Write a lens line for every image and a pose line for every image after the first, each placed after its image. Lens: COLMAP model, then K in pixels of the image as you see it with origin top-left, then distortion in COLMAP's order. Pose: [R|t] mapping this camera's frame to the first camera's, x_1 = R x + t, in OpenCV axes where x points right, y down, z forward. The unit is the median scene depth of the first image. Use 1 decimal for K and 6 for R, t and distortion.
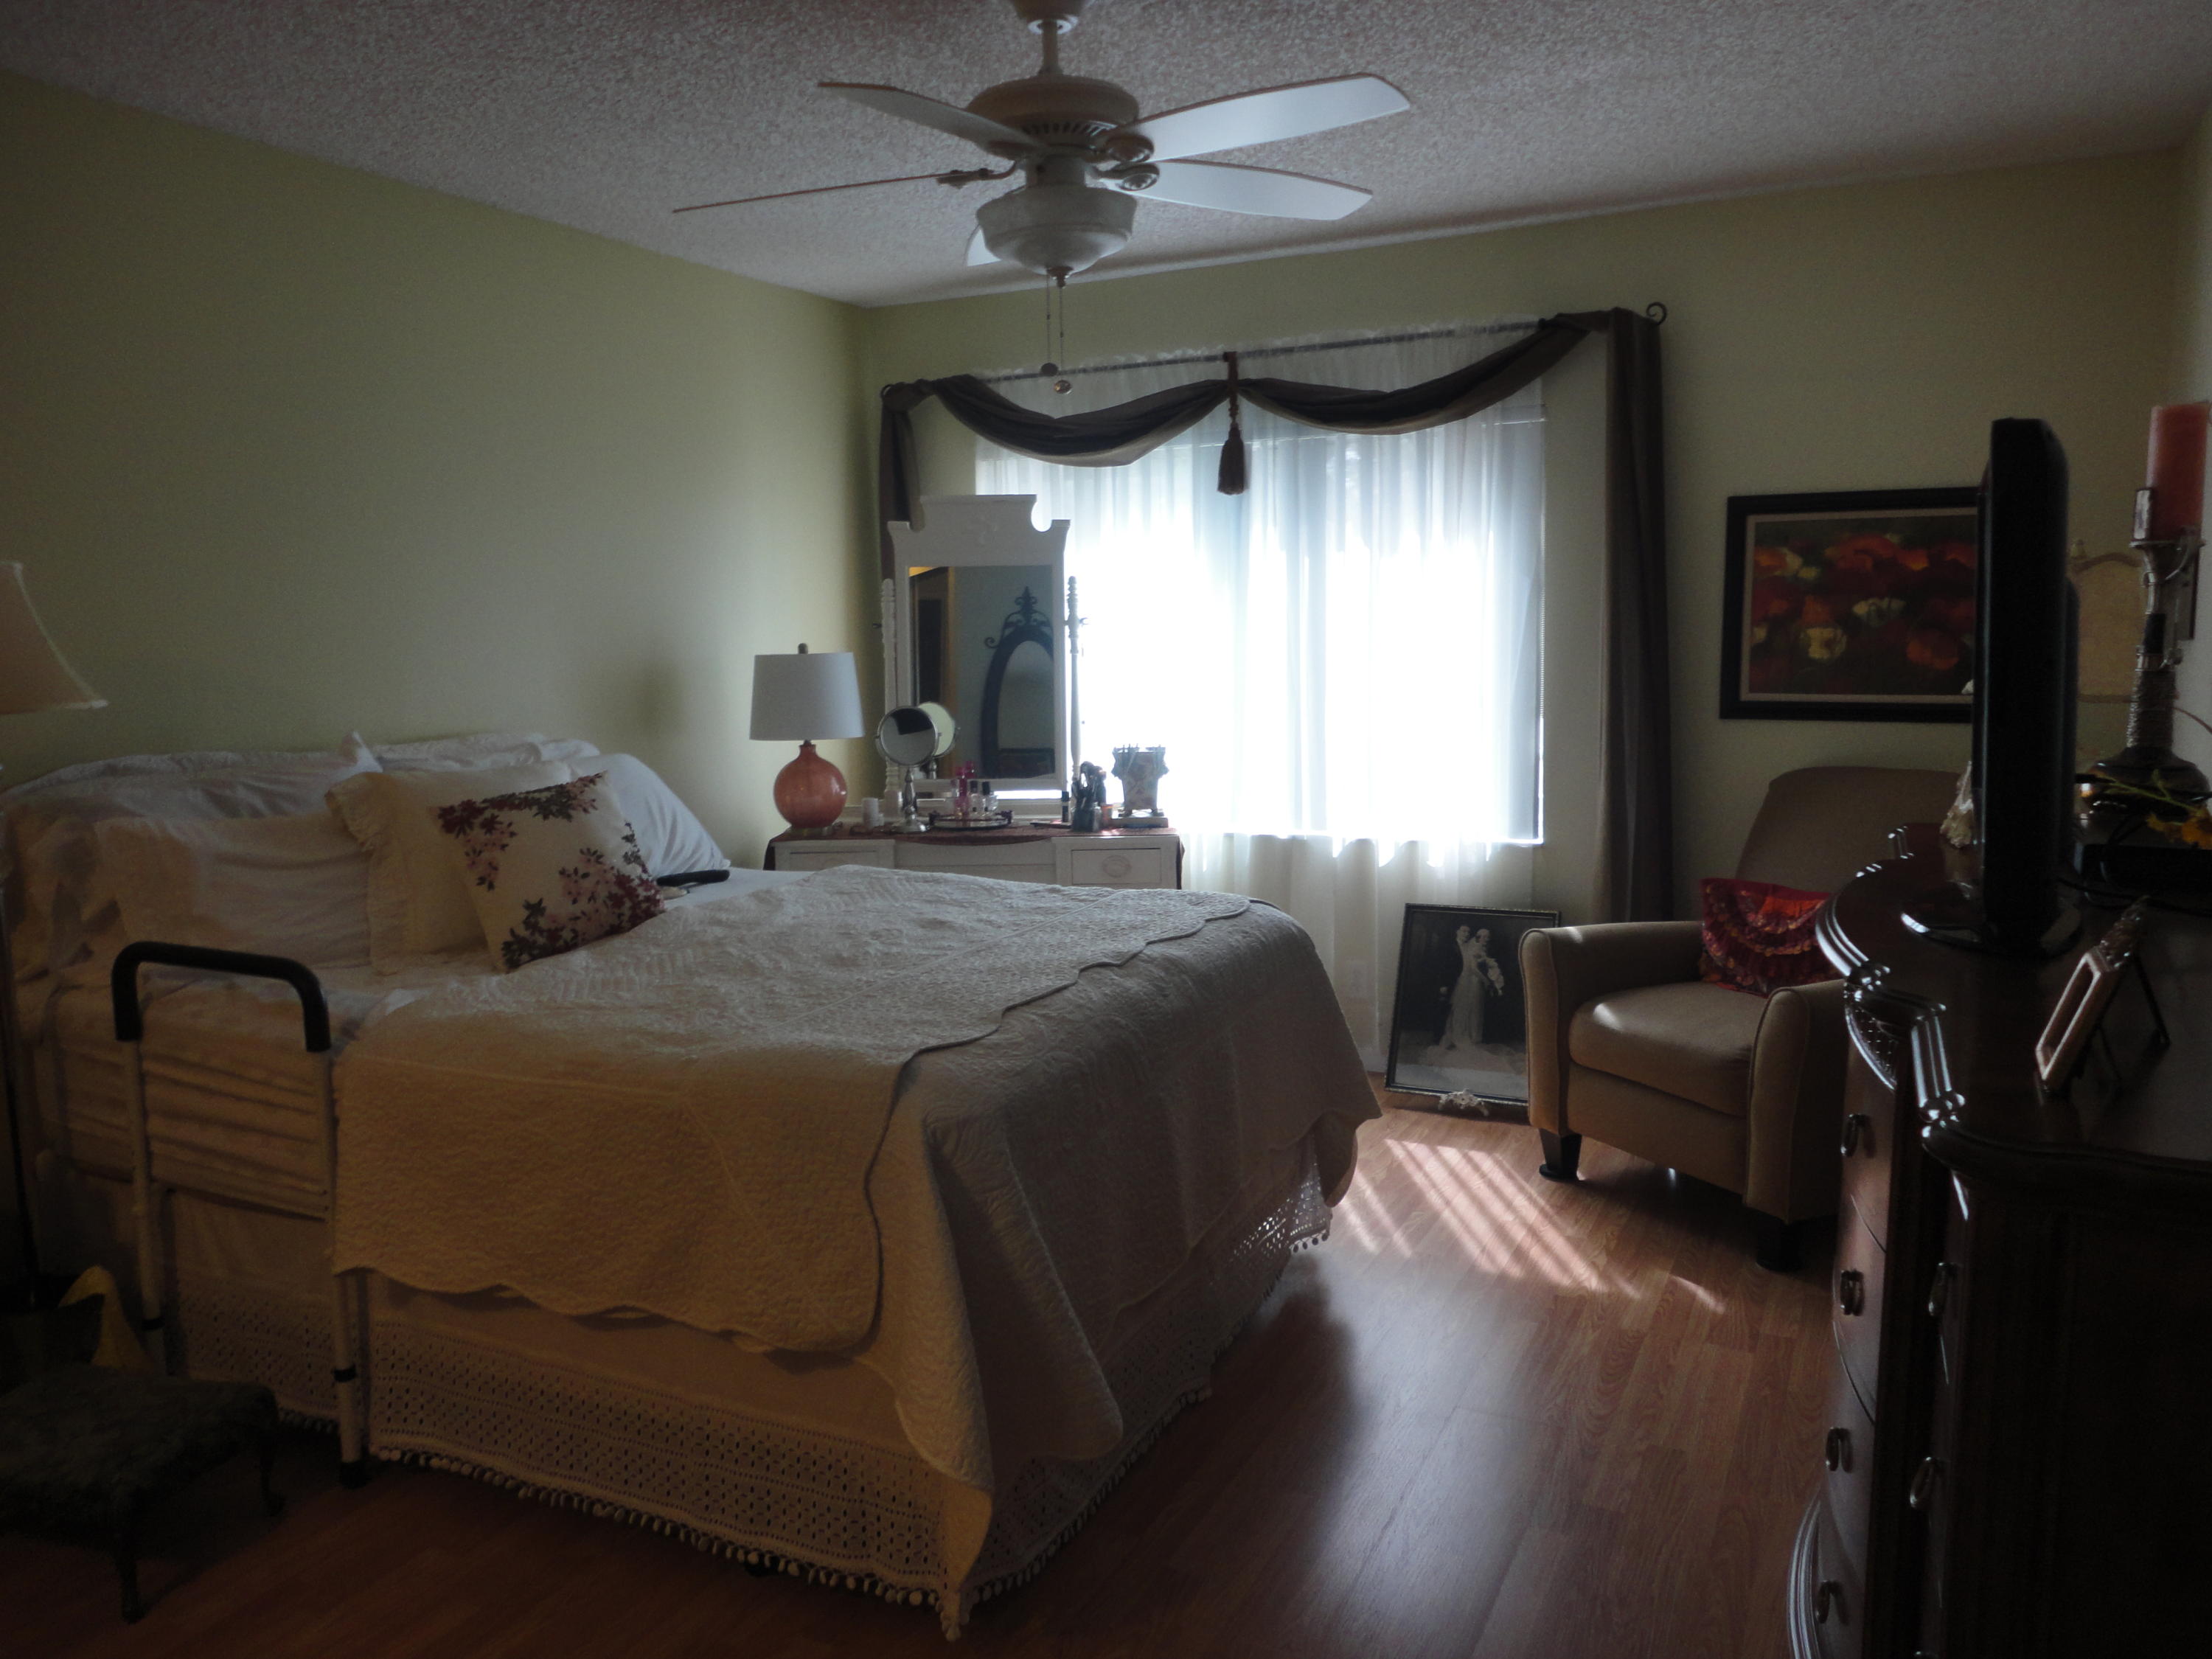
lens RADIAL K [[1602.6, 0, 1111.1], [0, 1602.6, 825.0], [0, 0, 1]] dist [0.004845, -0.004893]
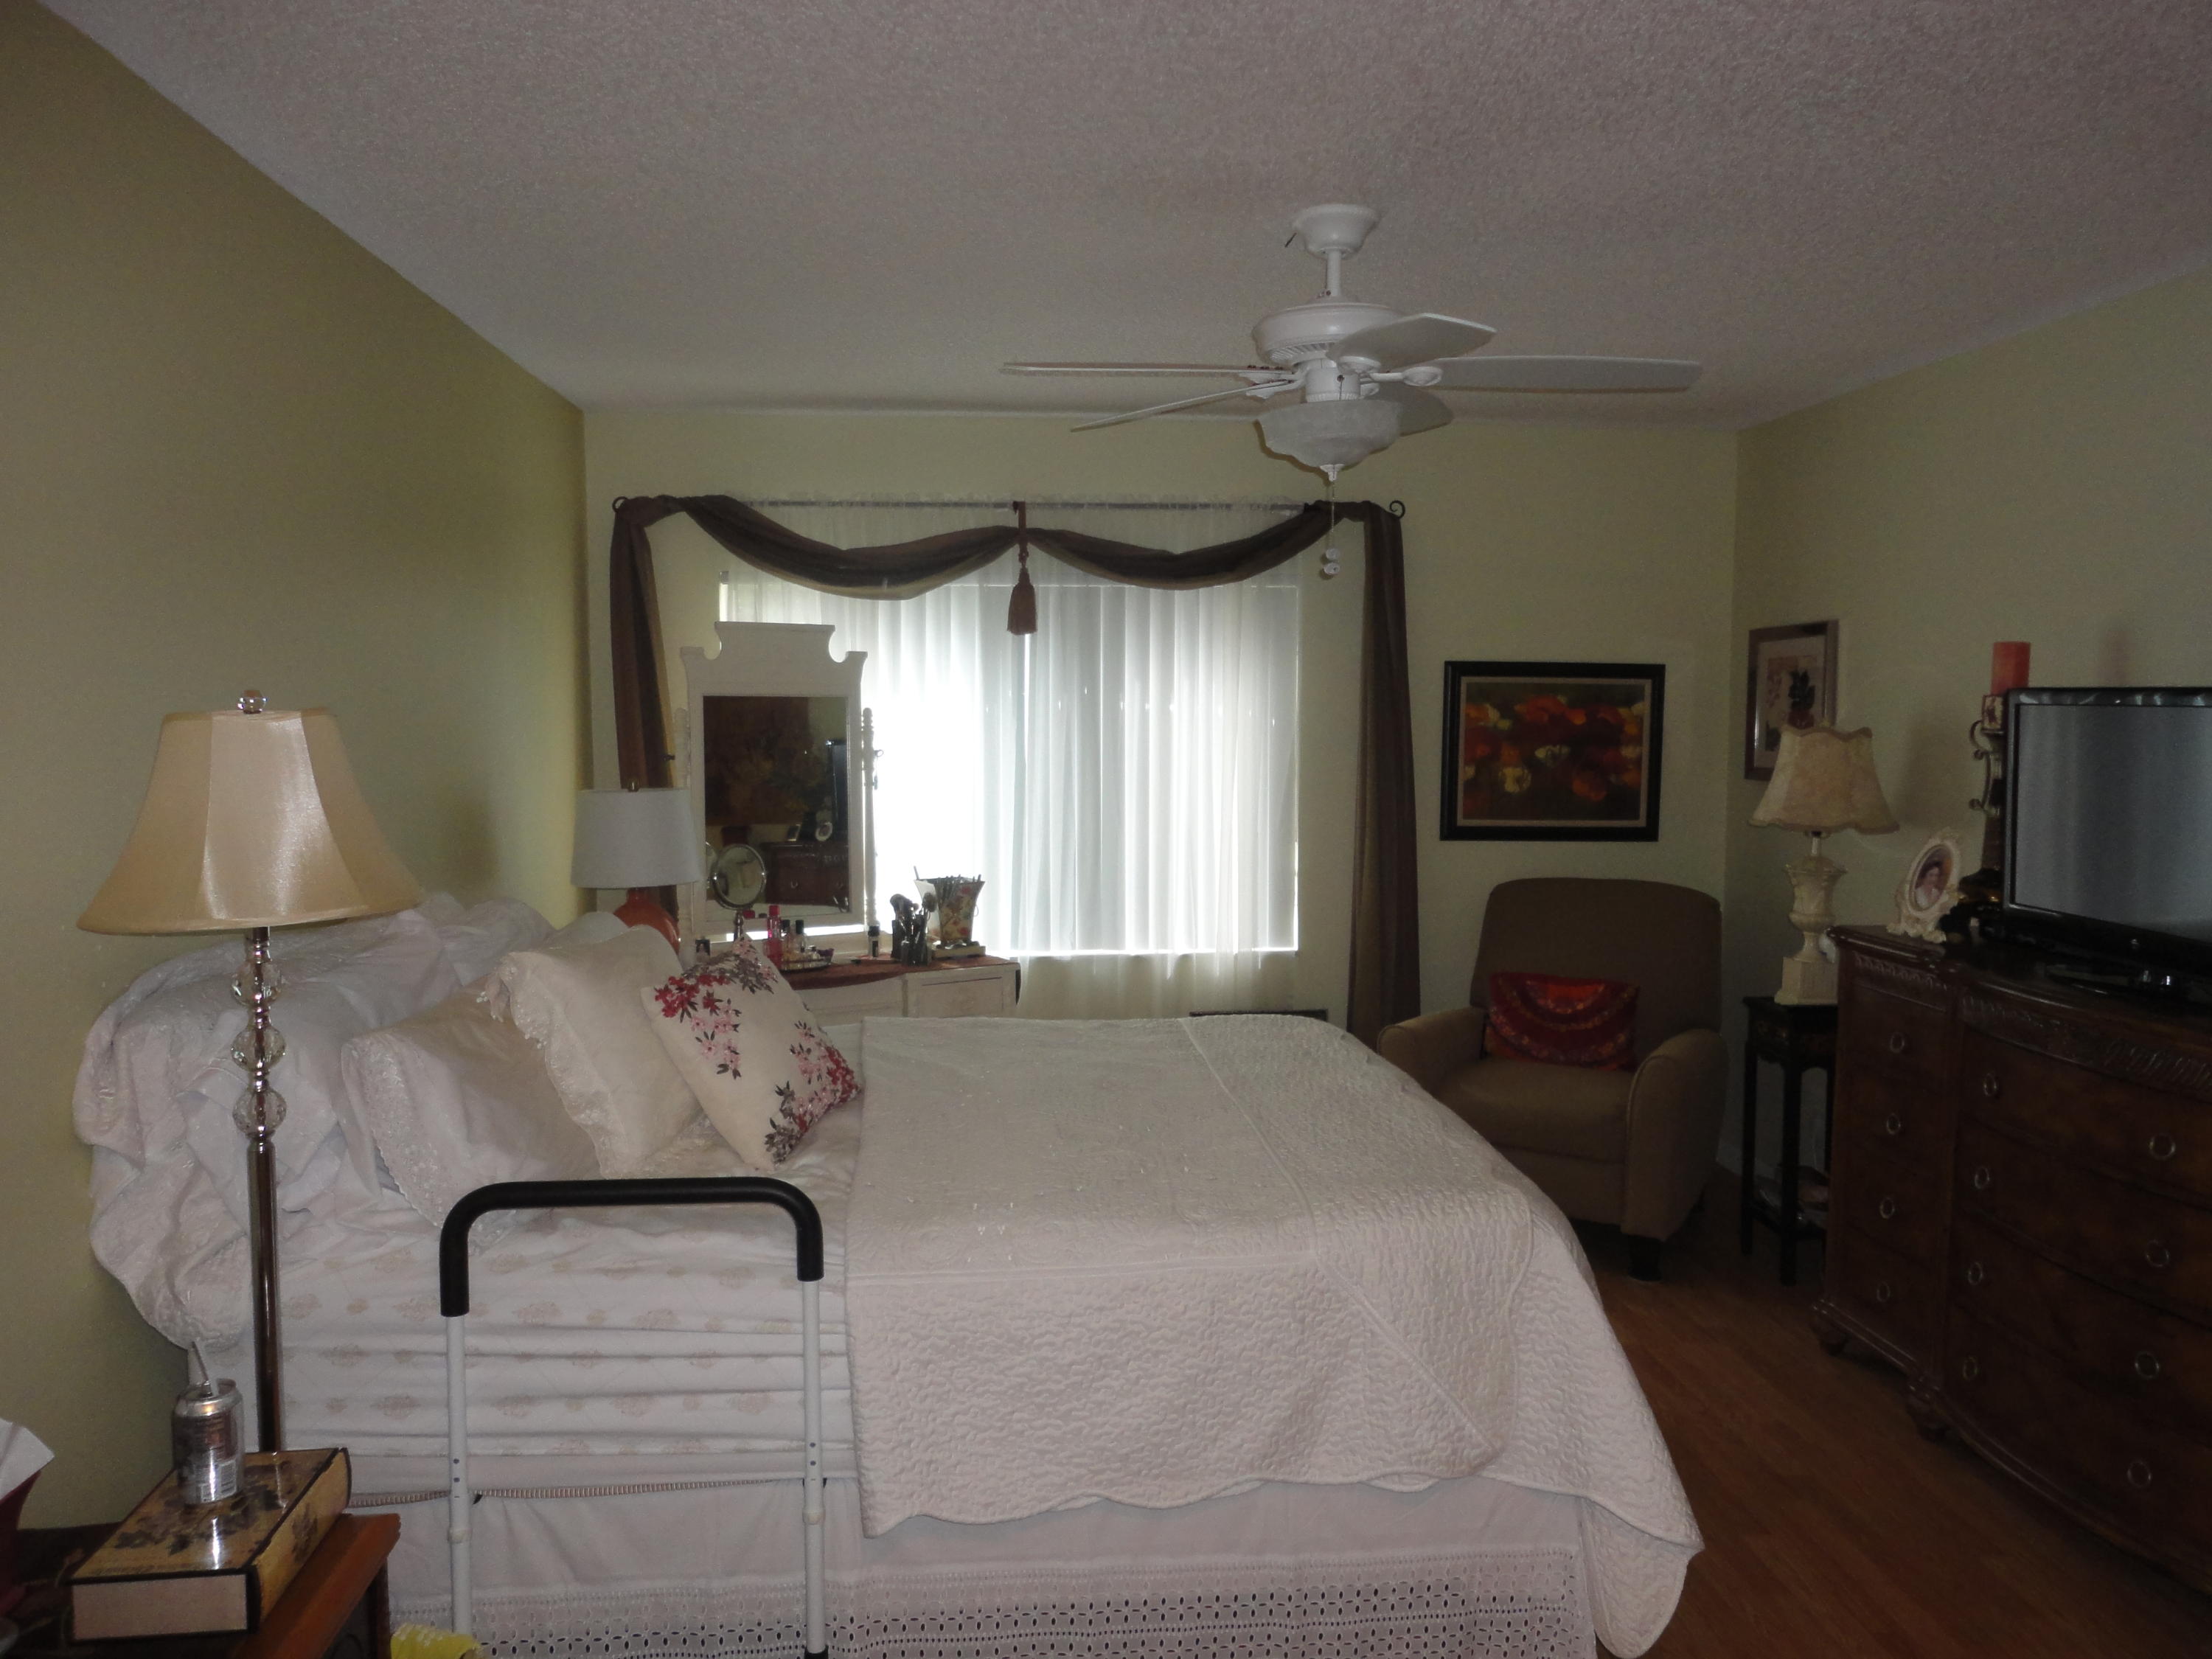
lens RADIAL K [[1602.6, 0, 1110.2], [0, 1602.6, 829.1], [0, 0, 1]] dist [0.004845, -0.004893]
pose [[0.850687, -0.018356, 0.525351, -0.472528], [0.049442, 0.997754, -0.045198, -0.032145], [-0.523342, 0.064424, 0.849684, 0.094889]]
